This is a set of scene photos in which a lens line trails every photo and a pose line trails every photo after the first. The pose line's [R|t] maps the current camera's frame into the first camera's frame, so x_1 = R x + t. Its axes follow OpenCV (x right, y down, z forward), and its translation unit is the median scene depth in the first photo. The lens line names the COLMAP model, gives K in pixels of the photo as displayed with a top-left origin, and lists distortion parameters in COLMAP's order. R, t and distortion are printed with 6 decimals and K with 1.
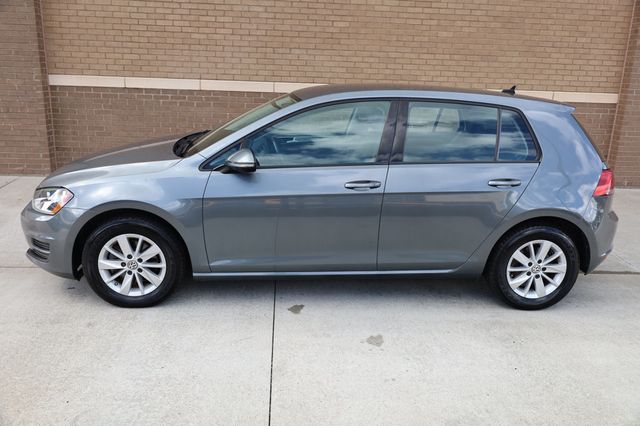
lens RADIAL K [[525.7, 0, 325.1], [0, 525.7, 210.7], [0, 0, 1]] dist [-0.018544, 0.001832]
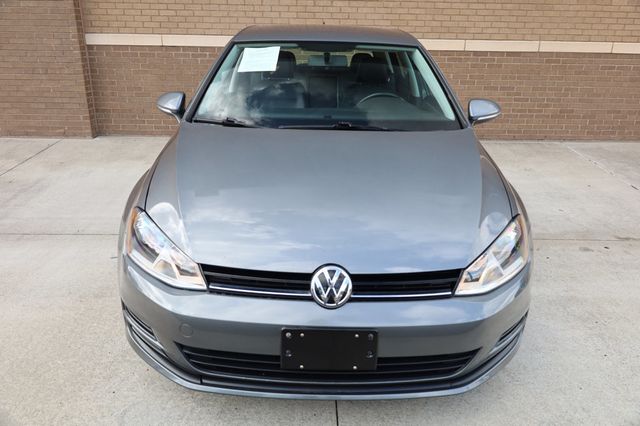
lens RADIAL K [[506.8, 0, 323.2], [0, 506.8, 206.3], [0, 0, 1]] dist [-0.019806, 0.002087]
pose [[0.998233, 0.000031, -0.059413, -0.027730], [0.004490, 0.997100, 0.075964, -0.007713], [0.059243, -0.076096, 0.995339, 0.062047]]
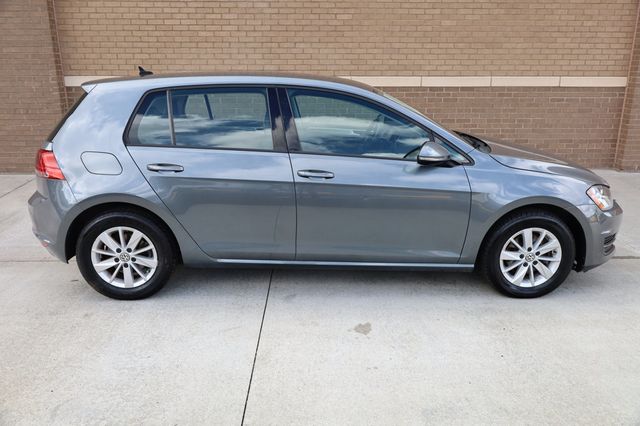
lens RADIAL K [[506.8, 0, 325.8], [0, 506.8, 211.8], [0, 0, 1]] dist [-0.019806, 0.002087]
pose [[0.998519, -0.020024, -0.050593, 0.037247], [0.021043, 0.999585, 0.019683, 0.001355], [0.050178, -0.020718, 0.998525, 0.015337]]
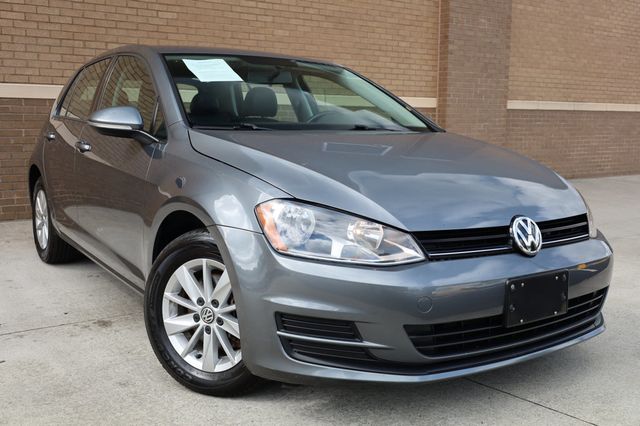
lens RADIAL K [[633.4, 0, 321.3], [0, 633.4, 214.0], [0, 0, 1]] dist [-0.012217, 0.000000]
pose [[0.867893, -0.100510, 0.486477, -0.271152], [0.148665, 0.986985, -0.061305, 0.042148], [-0.473984, 0.125529, 0.871540, 0.078192]]
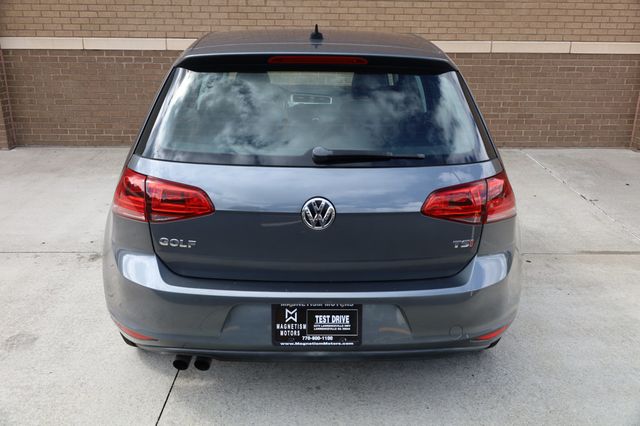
lens RADIAL K [[553.7, 0, 326.3], [0, 553.7, 213.2], [0, 0, 1]] dist [-0.001945, -0.022649]
pose [[0.998772, -0.011134, -0.048274, 0.078461], [0.013996, 0.998138, 0.059373, -0.004322], [0.047523, -0.059976, 0.997068, 0.053853]]
